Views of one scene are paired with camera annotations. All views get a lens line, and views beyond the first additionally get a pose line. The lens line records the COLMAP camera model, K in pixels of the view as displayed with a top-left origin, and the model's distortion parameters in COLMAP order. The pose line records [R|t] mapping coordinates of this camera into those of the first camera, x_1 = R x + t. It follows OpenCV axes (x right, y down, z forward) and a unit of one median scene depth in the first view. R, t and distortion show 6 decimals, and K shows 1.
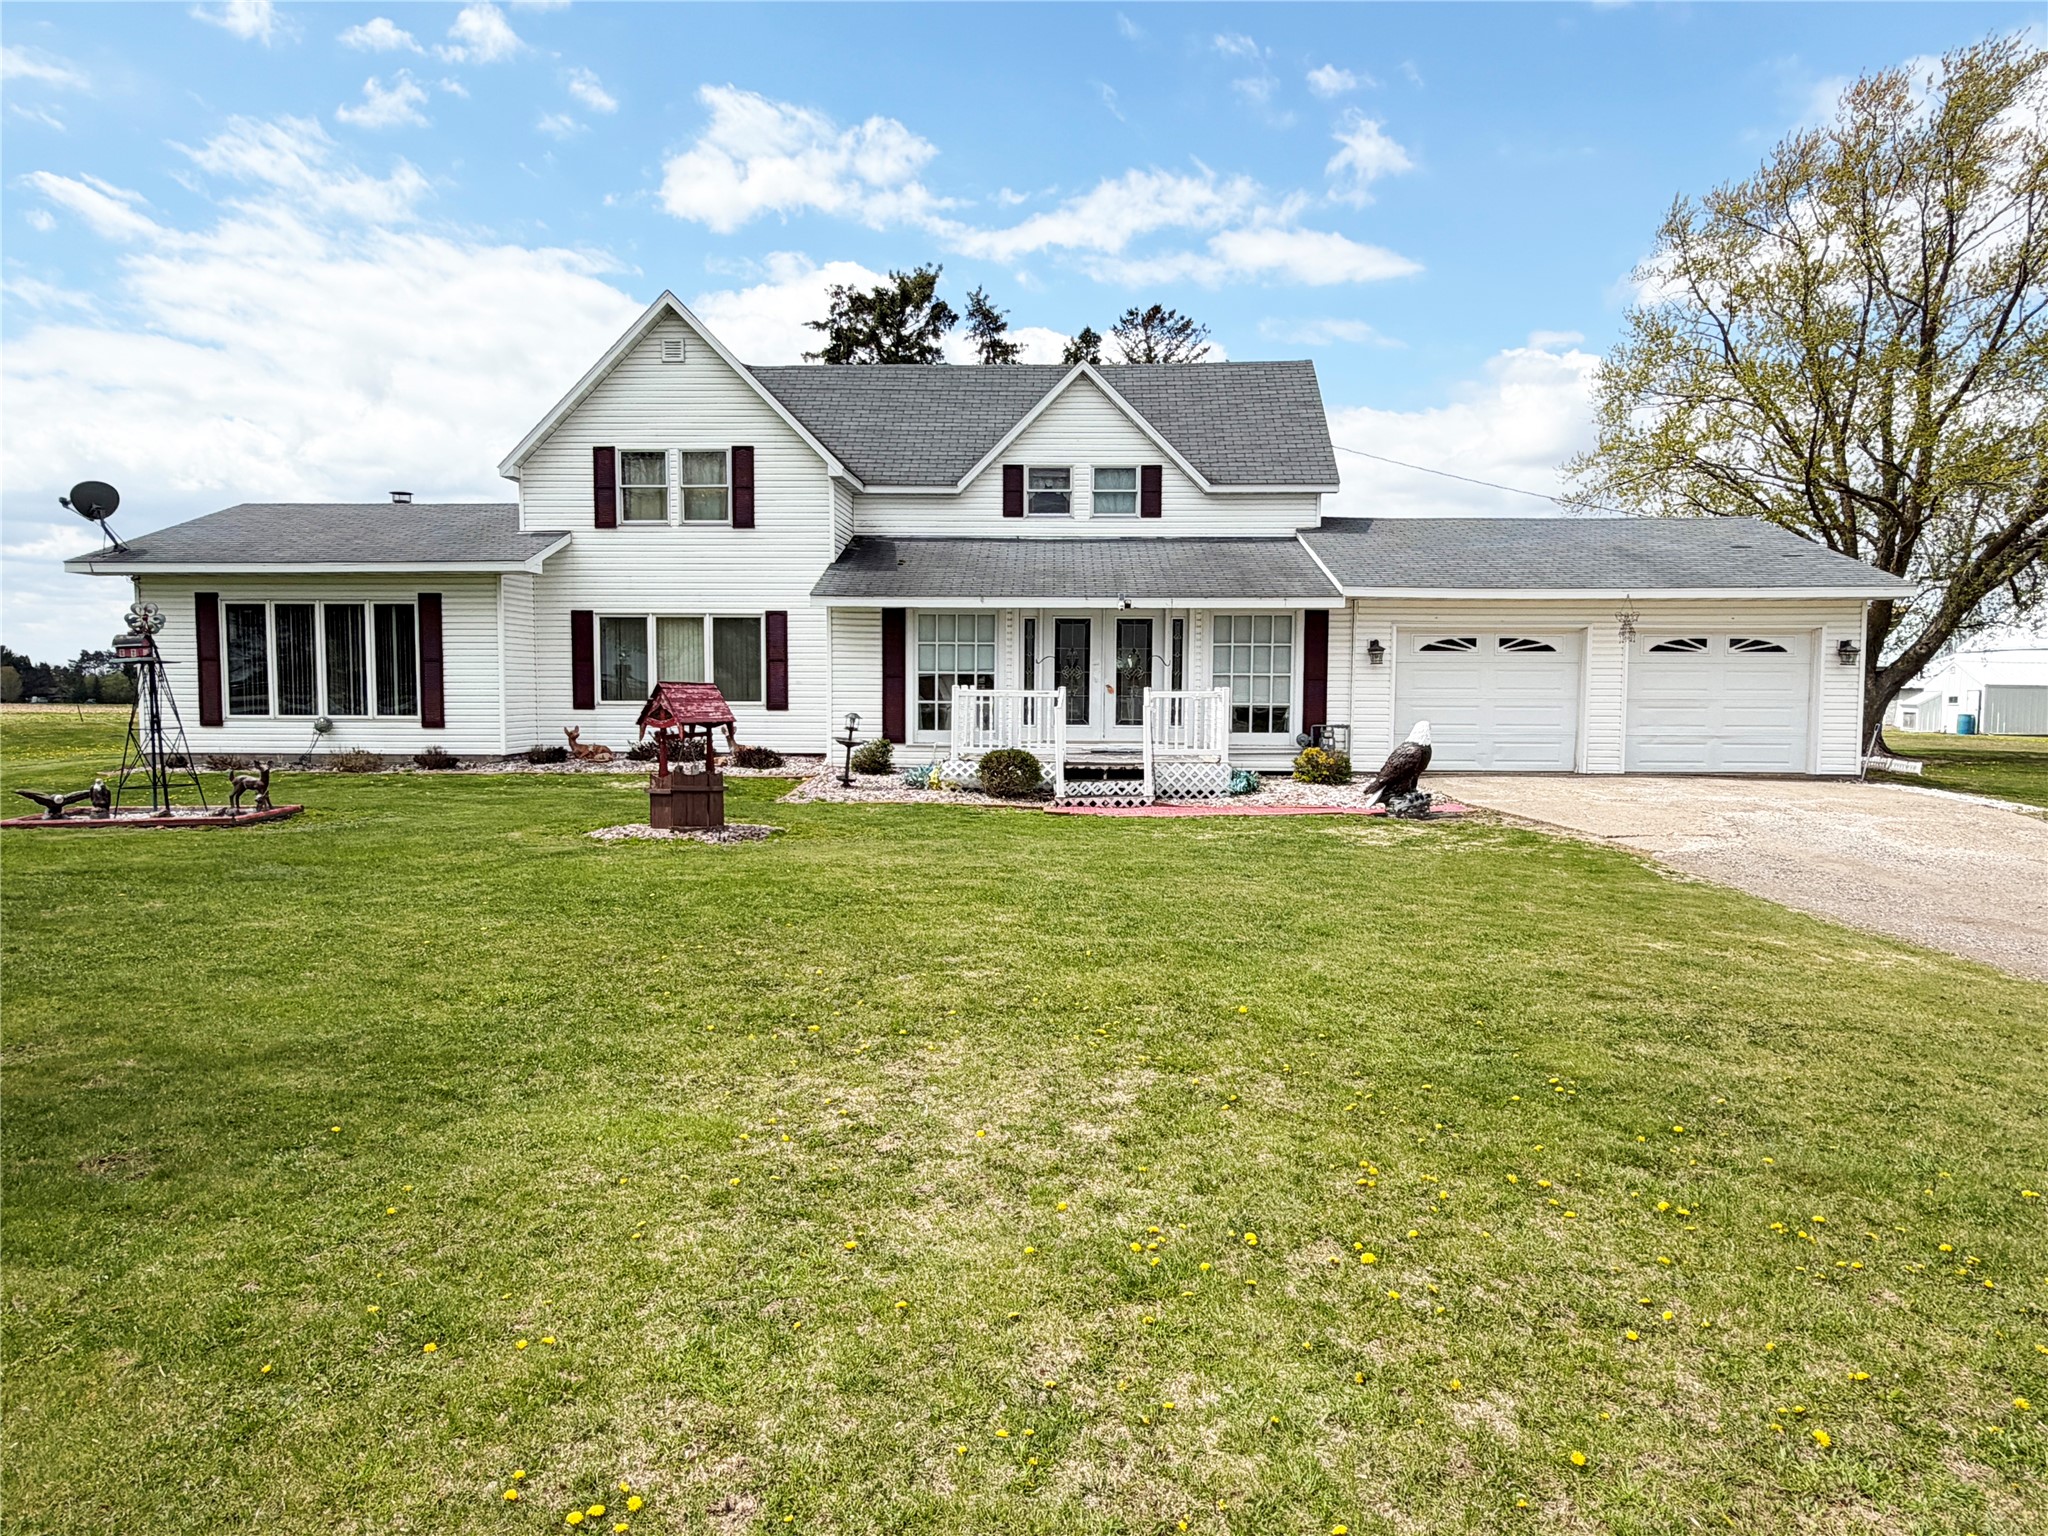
lens RADIAL K [[1316.6, 0, 1024.0], [0, 1316.6, 768.0], [0, 0, 1]] dist [0.002646, -0.000757]
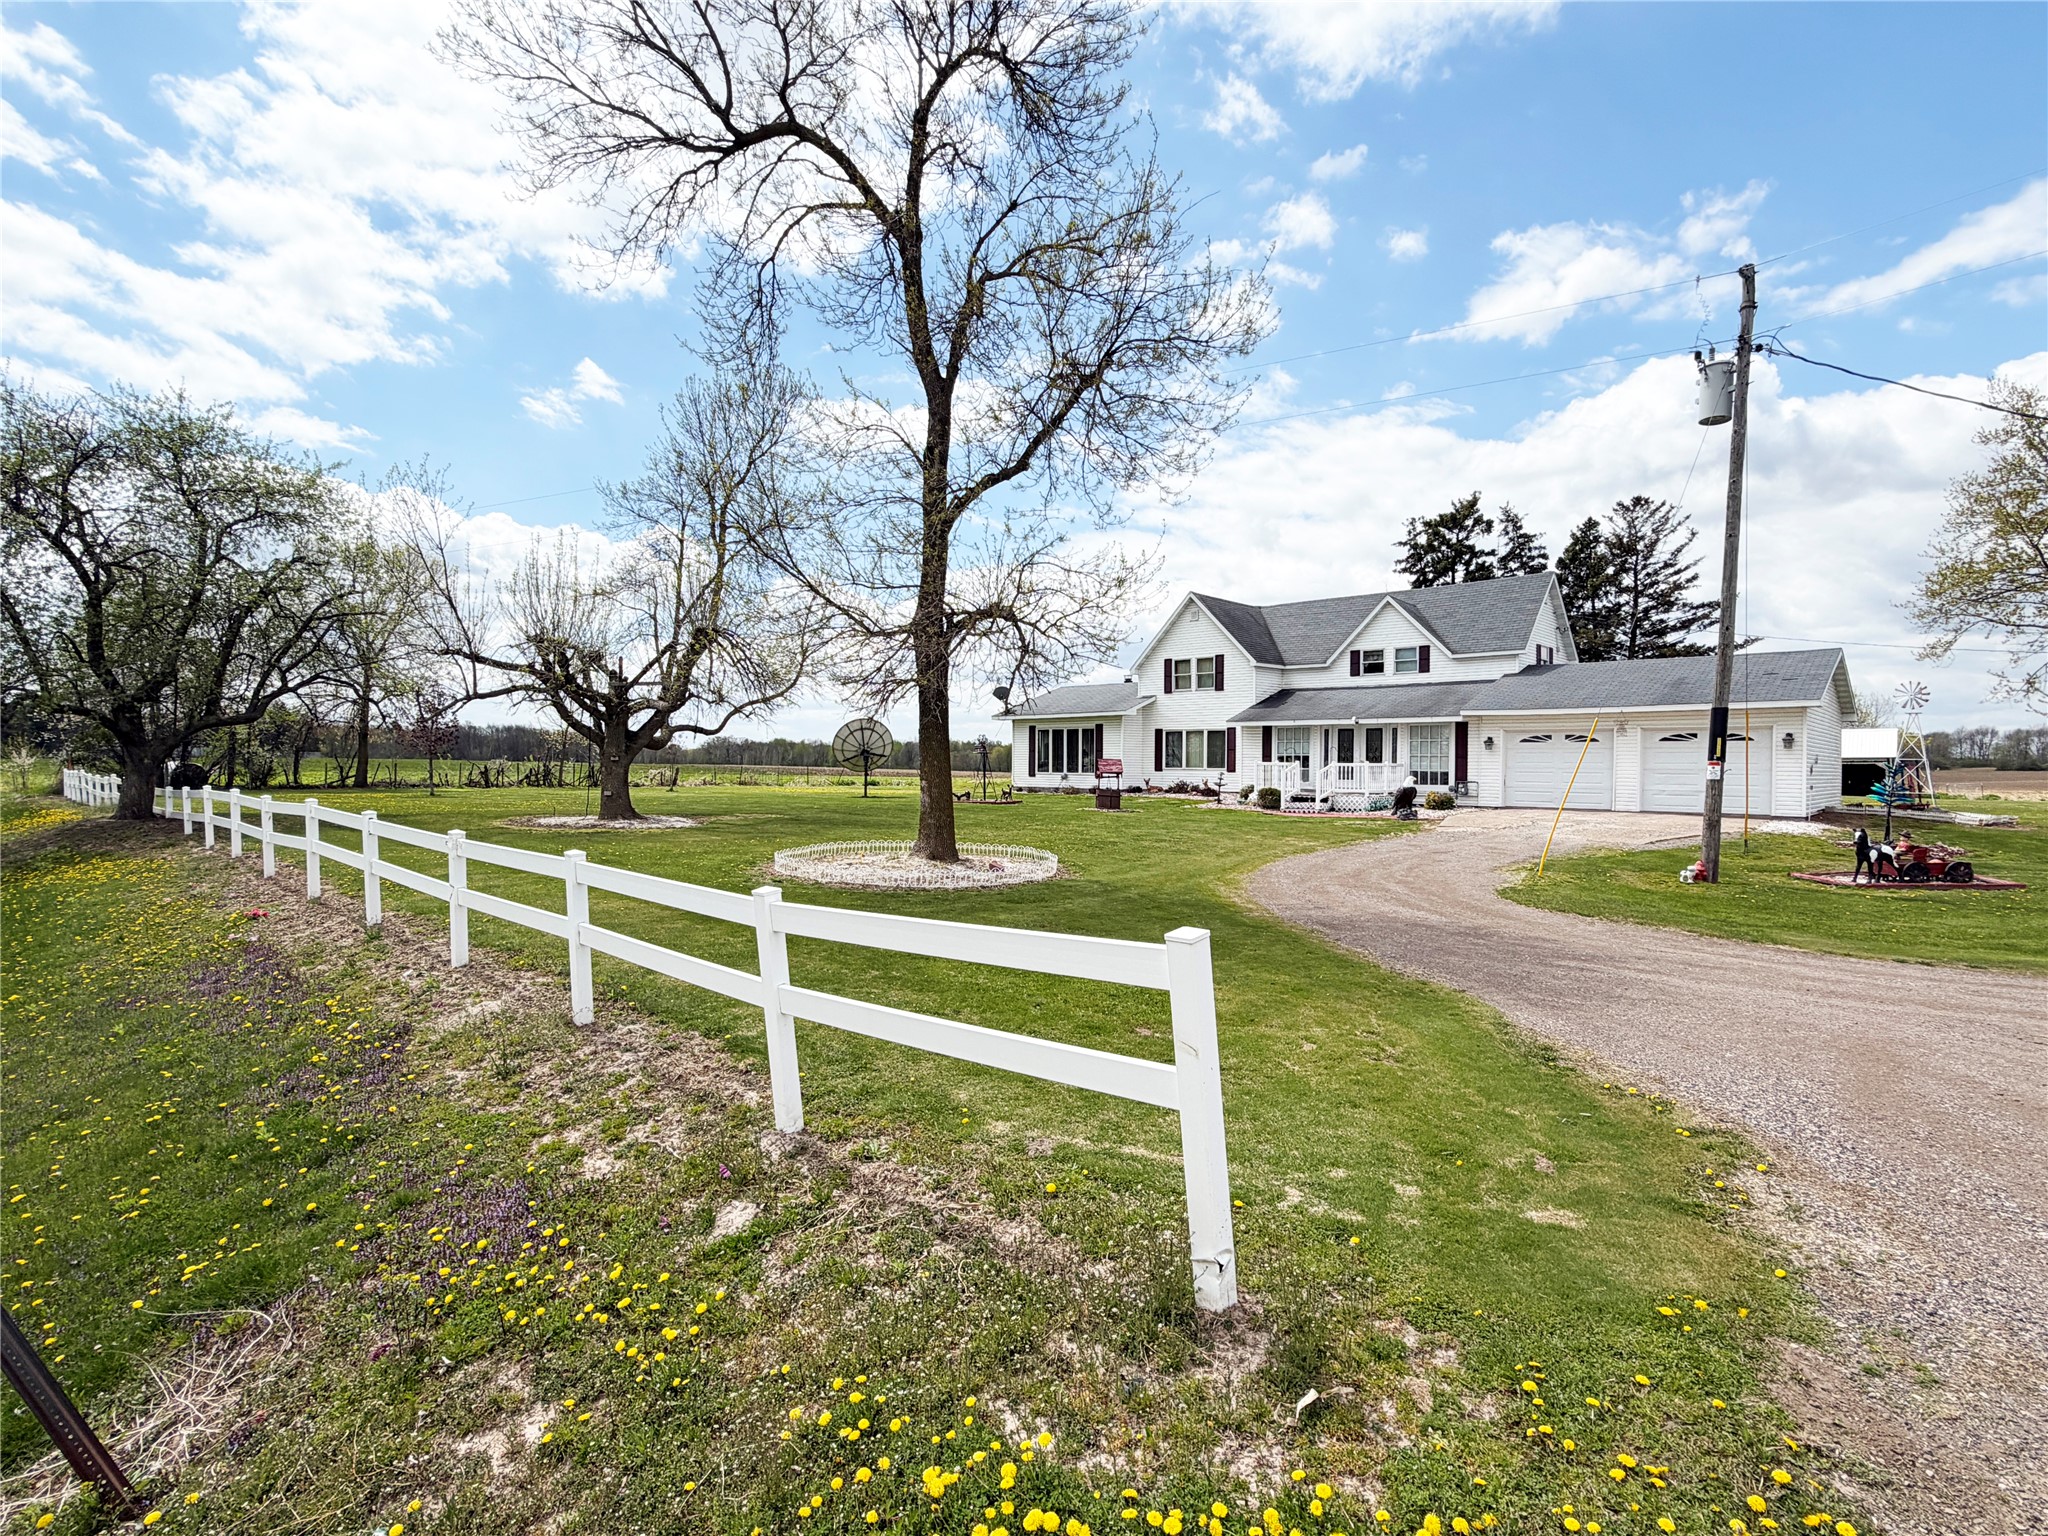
lens RADIAL K [[1011.3, 0, 1024.0], [0, 1011.3, 768.0], [0, 0, 1]] dist [-0.000468, -0.000080]
pose [[0.750069, 0.004478, -0.661344, 0.677707], [-0.042273, 0.998257, -0.041186, 0.033989], [0.660007, 0.058849, 0.748951, -0.501922]]
